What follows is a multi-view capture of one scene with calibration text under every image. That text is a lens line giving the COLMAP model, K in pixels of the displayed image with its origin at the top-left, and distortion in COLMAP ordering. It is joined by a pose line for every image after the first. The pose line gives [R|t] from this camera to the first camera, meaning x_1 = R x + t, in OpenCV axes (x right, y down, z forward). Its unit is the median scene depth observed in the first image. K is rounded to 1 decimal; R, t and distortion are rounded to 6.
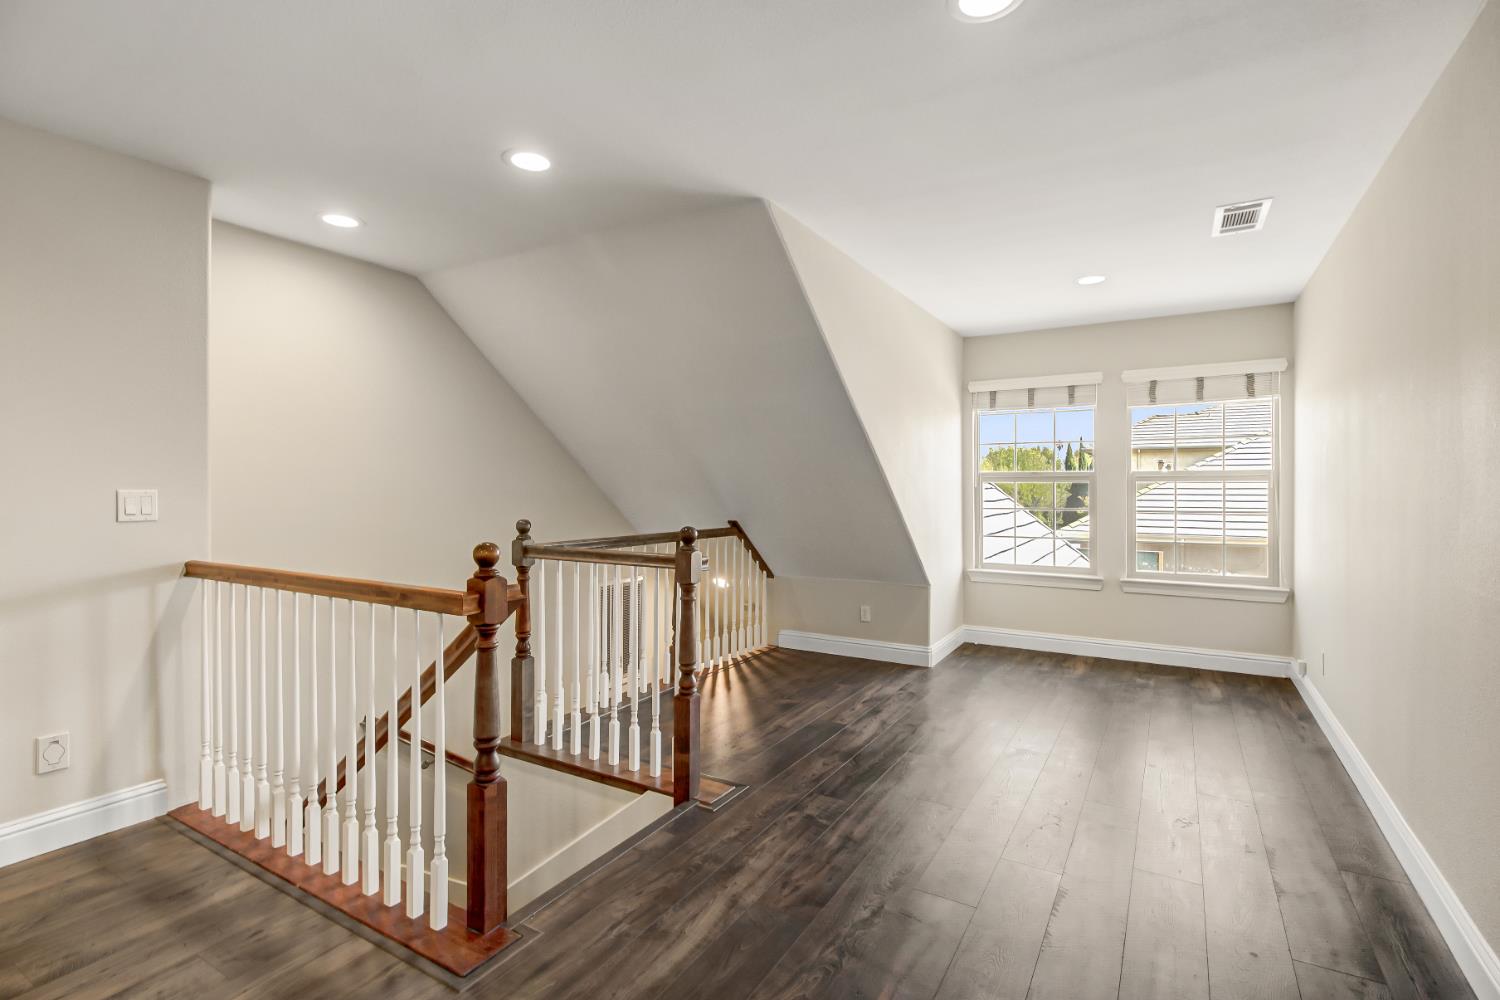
lens RADIAL K [[698.7, 0, 750.8], [0, 698.7, 492.1], [0, 0, 1]] dist [0.014433, -0.009737]
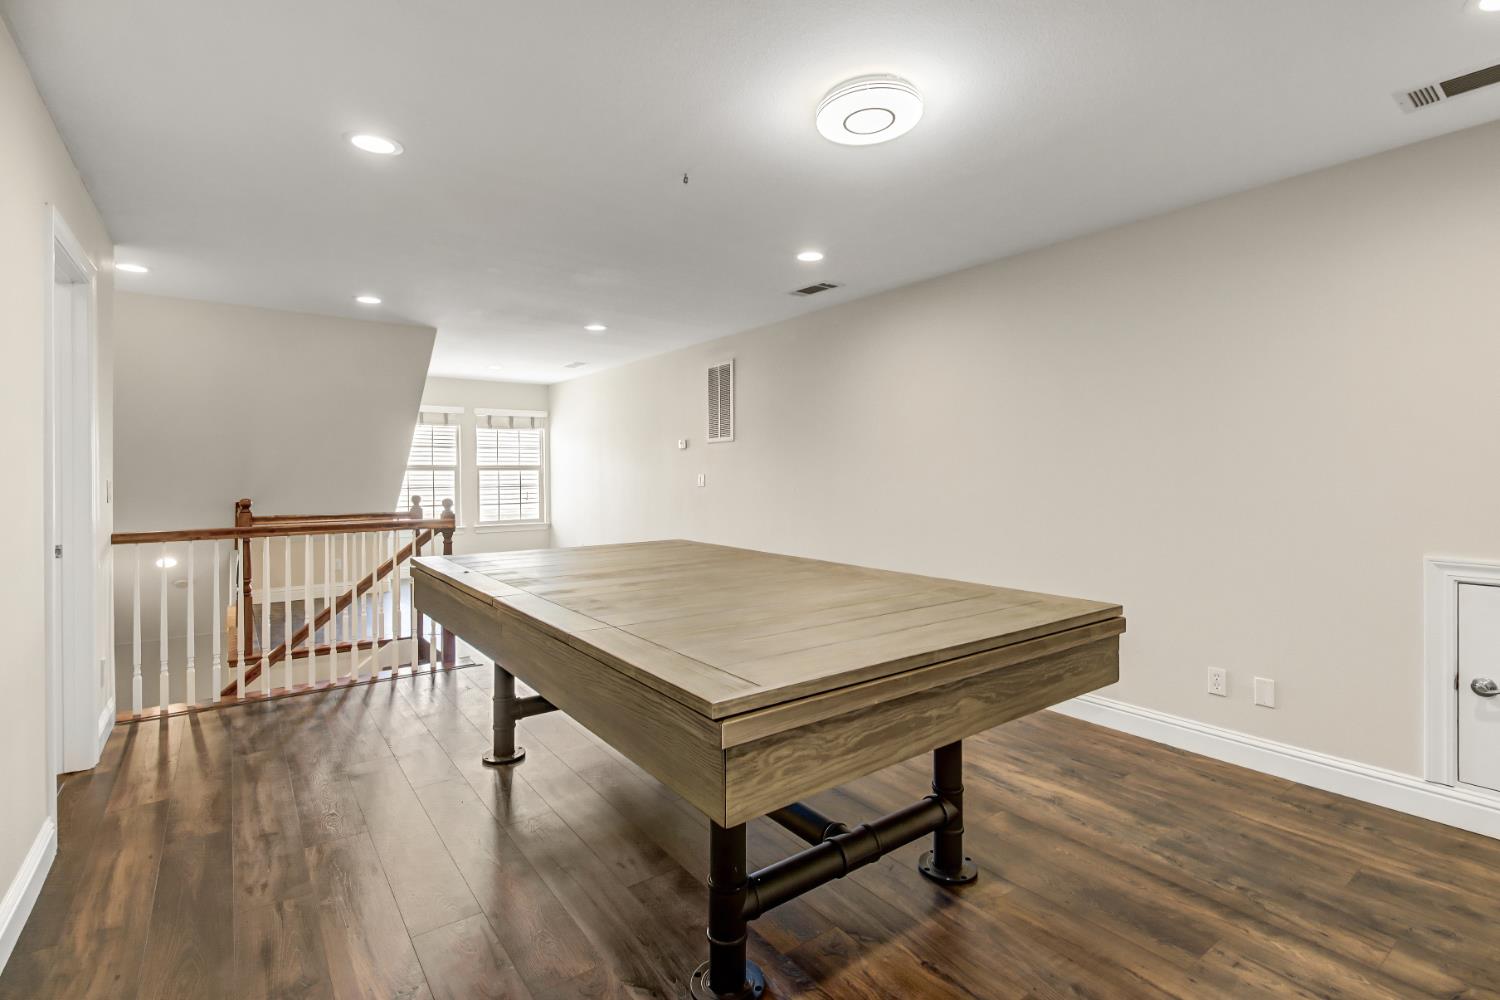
lens RADIAL K [[698.7, 0, 759.8], [0, 698.7, 467.5], [0, 0, 1]] dist [0.014433, -0.009737]
pose [[0.381701, 0.003995, 0.924277, -0.880646], [0.011283, 0.999896, -0.008982, 0.000048], [-0.924217, 0.013857, 0.381616, -0.356888]]
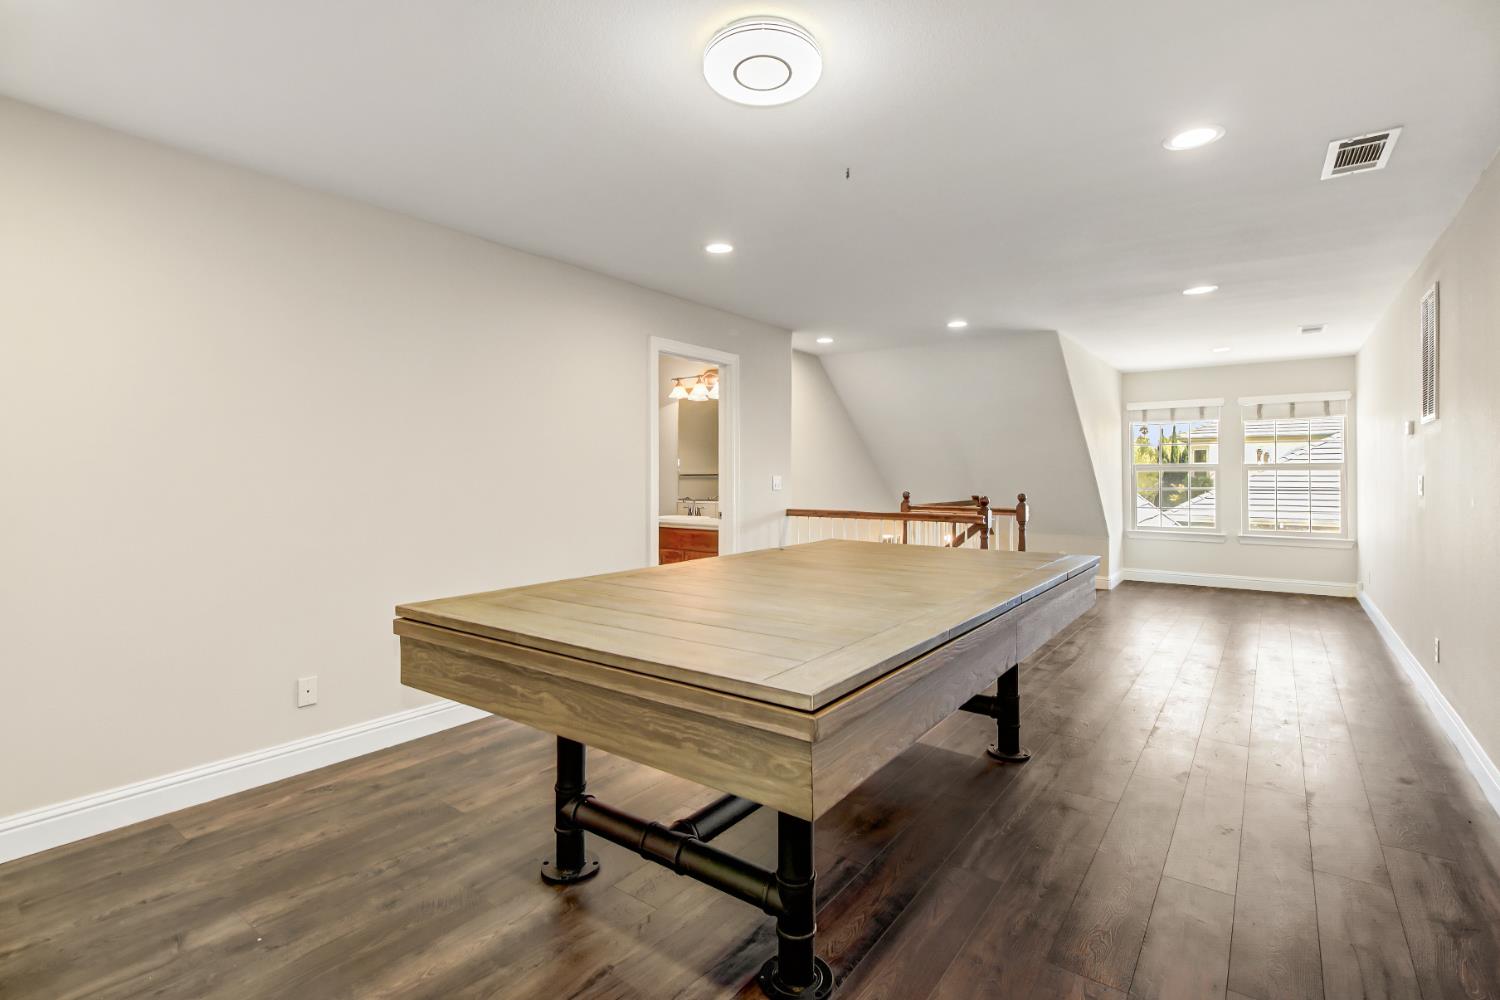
lens RADIAL K [[698.7, 0, 755.5], [0, 698.7, 470.9], [0, 0, 1]] dist [0.014433, -0.009737]
pose [[0.995752, -0.001833, -0.092056, -0.397245], [0.000632, 0.999914, -0.013073, 0.005405], [0.092072, 0.012959, 0.995668, -0.650949]]
